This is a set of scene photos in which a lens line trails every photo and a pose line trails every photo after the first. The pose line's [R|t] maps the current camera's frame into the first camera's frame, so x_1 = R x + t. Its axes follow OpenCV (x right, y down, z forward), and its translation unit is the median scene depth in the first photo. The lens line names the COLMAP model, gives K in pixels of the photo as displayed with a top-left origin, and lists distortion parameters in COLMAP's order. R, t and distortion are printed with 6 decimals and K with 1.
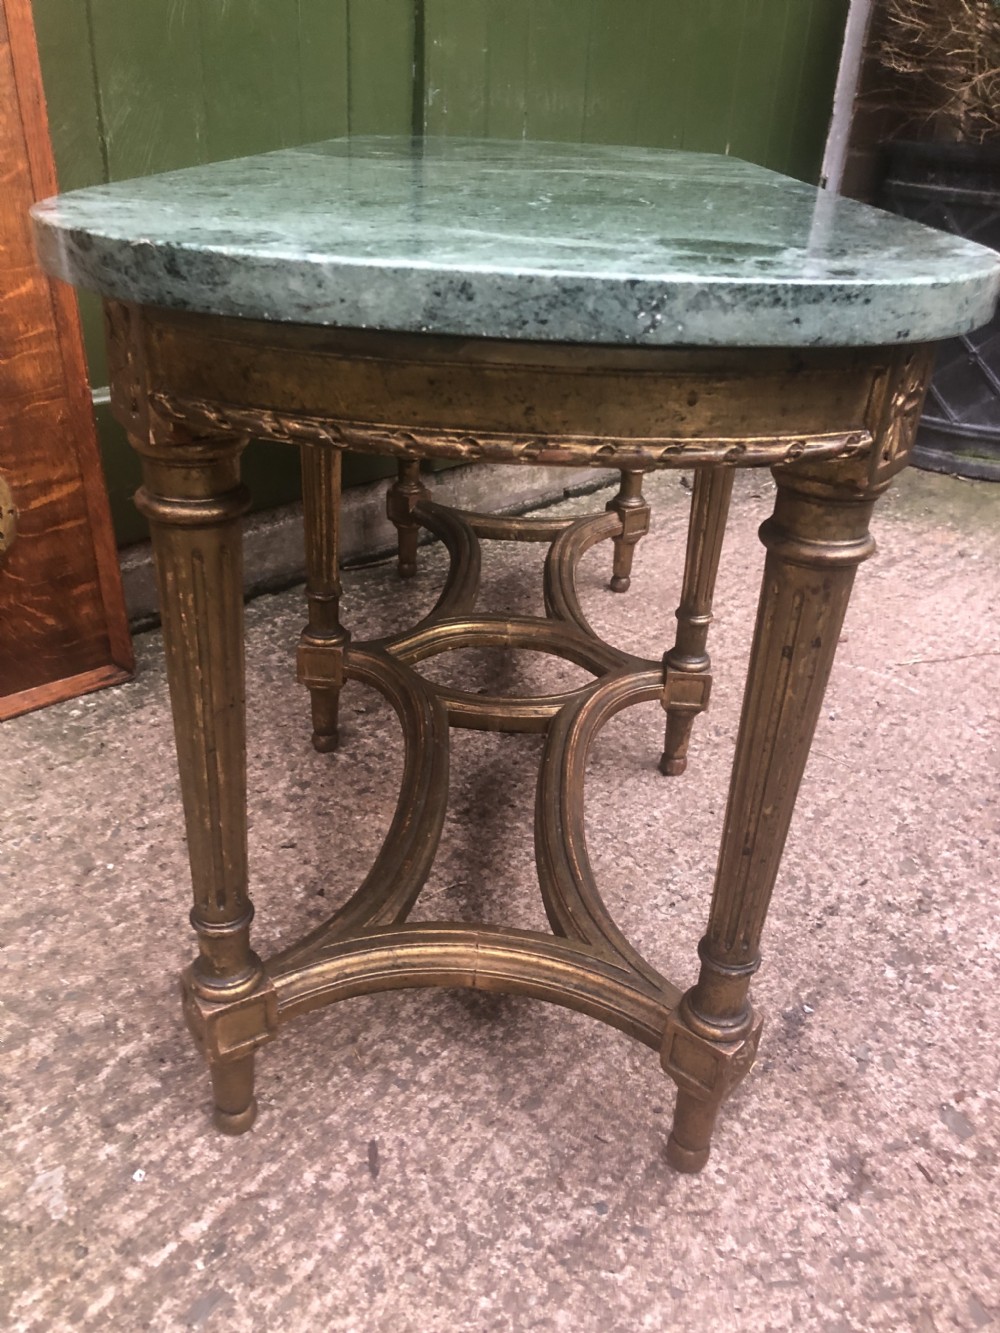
lens RADIAL K [[1108.1, 0, 492.6], [0, 1108.1, 656.3], [0, 0, 1]] dist [0.013324, -0.001389]
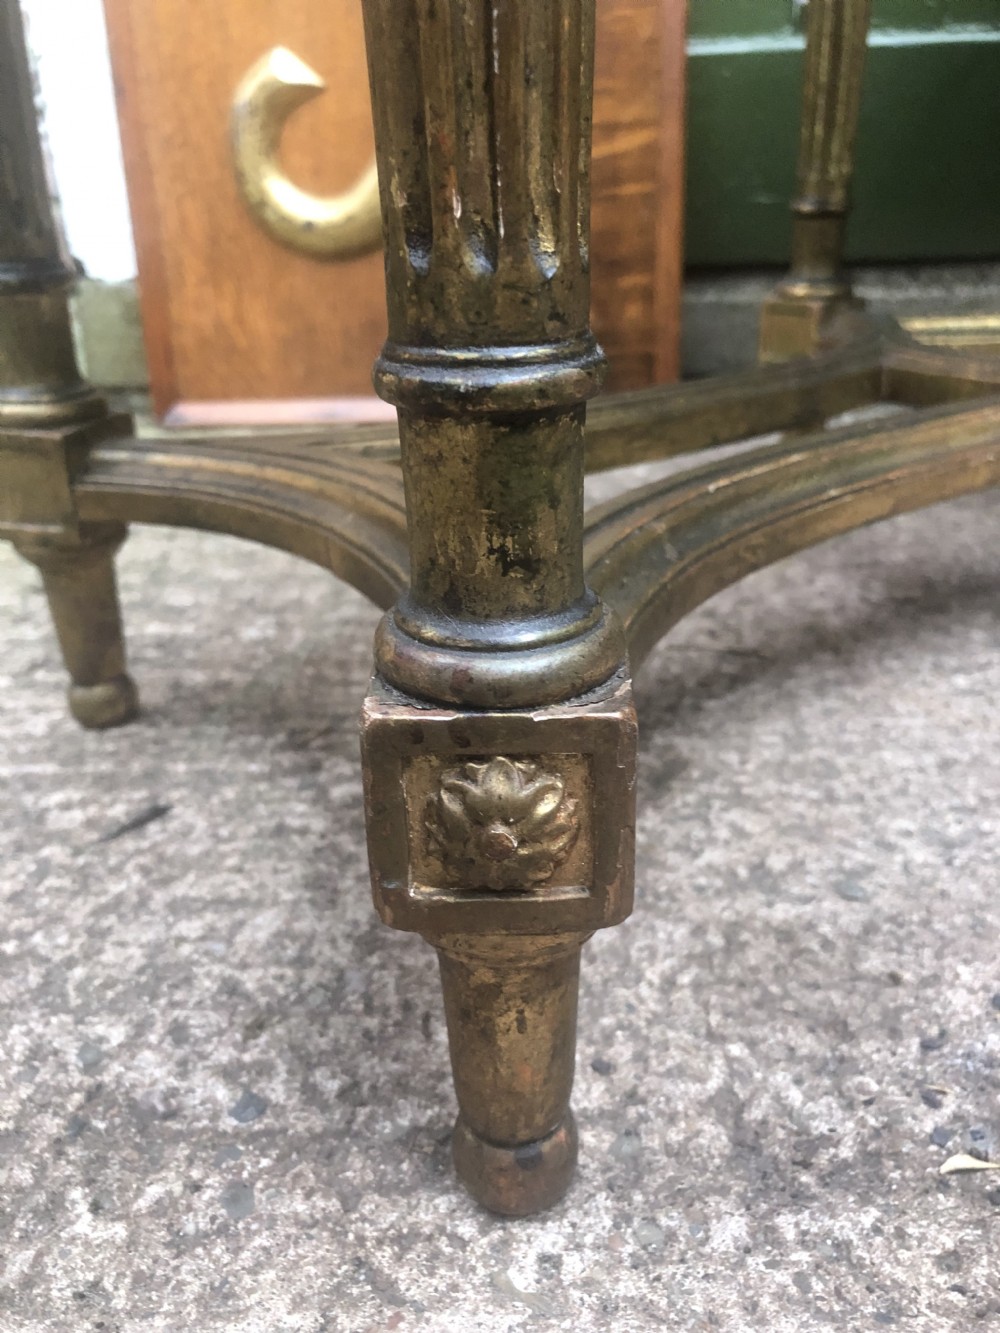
lens RADIAL K [[1130.1, 0, 476.2], [0, 1130.1, 671.7], [0, 0, 1]] dist [-0.018548, -0.007907]
pose [[0.606139, 0.257968, -0.752362, 0.294449], [-0.299703, 0.950294, 0.084380, 0.211039], [0.736732, 0.174339, 0.653323, 0.558706]]
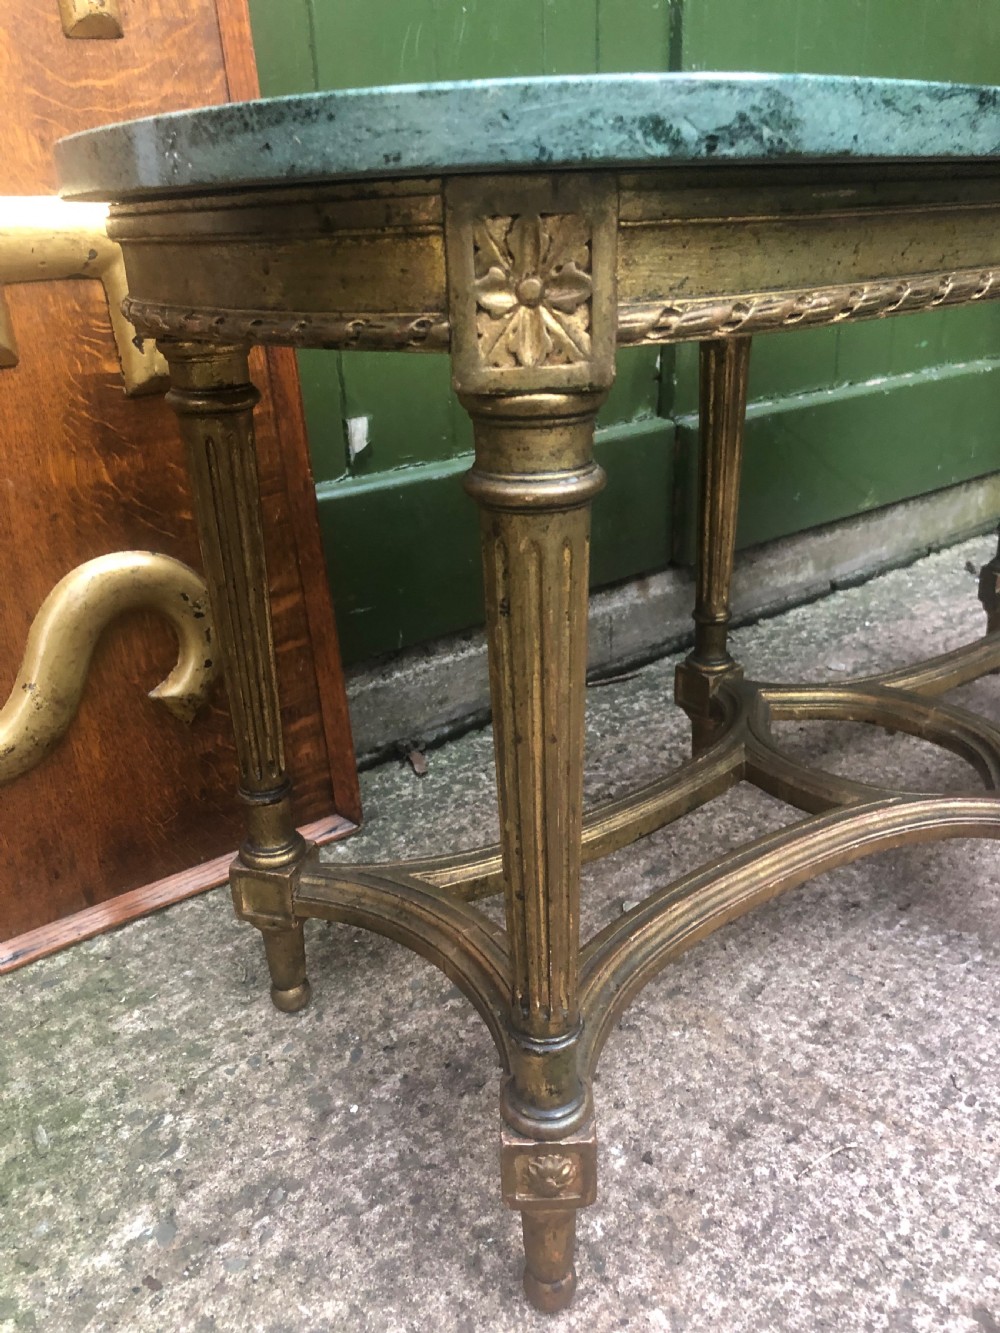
lens RADIAL K [[1108.1, 0, 514.5], [0, 1108.1, 657.0], [0, 0, 1]] dist [0.013324, -0.001389]
pose [[0.991534, -0.032913, -0.125610, -0.138643], [0.021249, 0.995430, -0.093095, -0.038061], [0.128100, 0.089638, 0.987702, 0.265005]]
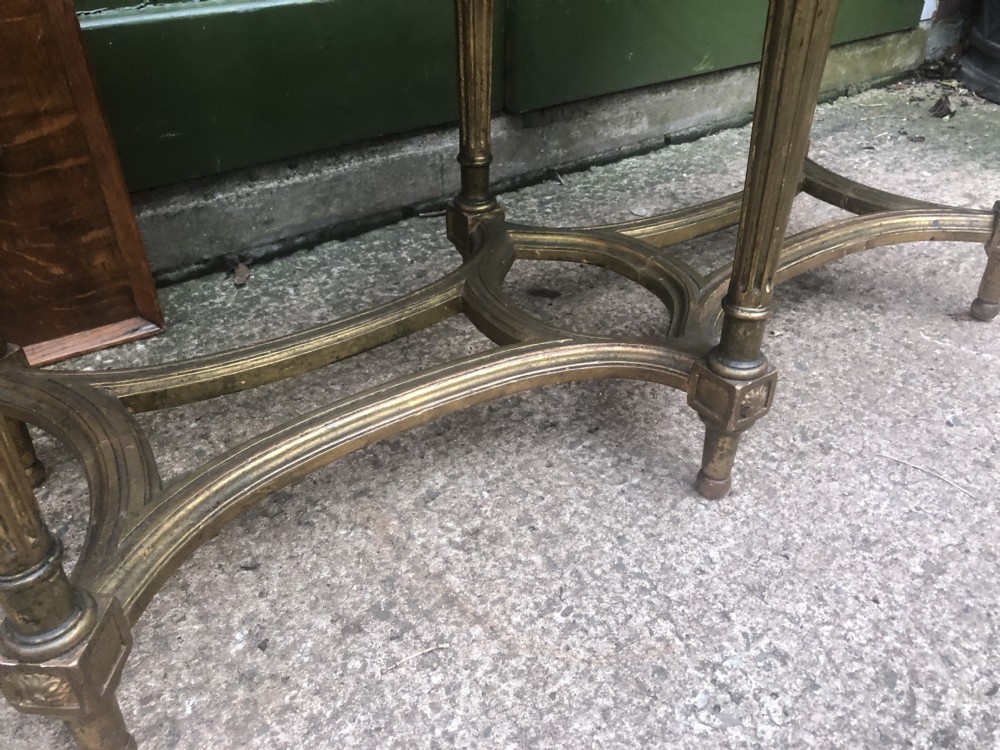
lens RADIAL K [[831.3, 0, 512.2], [0, 831.3, 366.4], [0, 0, 1]] dist [0.013324, -0.001389]
pose [[0.988234, 0.055755, -0.142428, 0.093369], [-0.038828, 0.992137, 0.118981, -0.061624], [0.147942, -0.112051, 0.982628, 0.458418]]
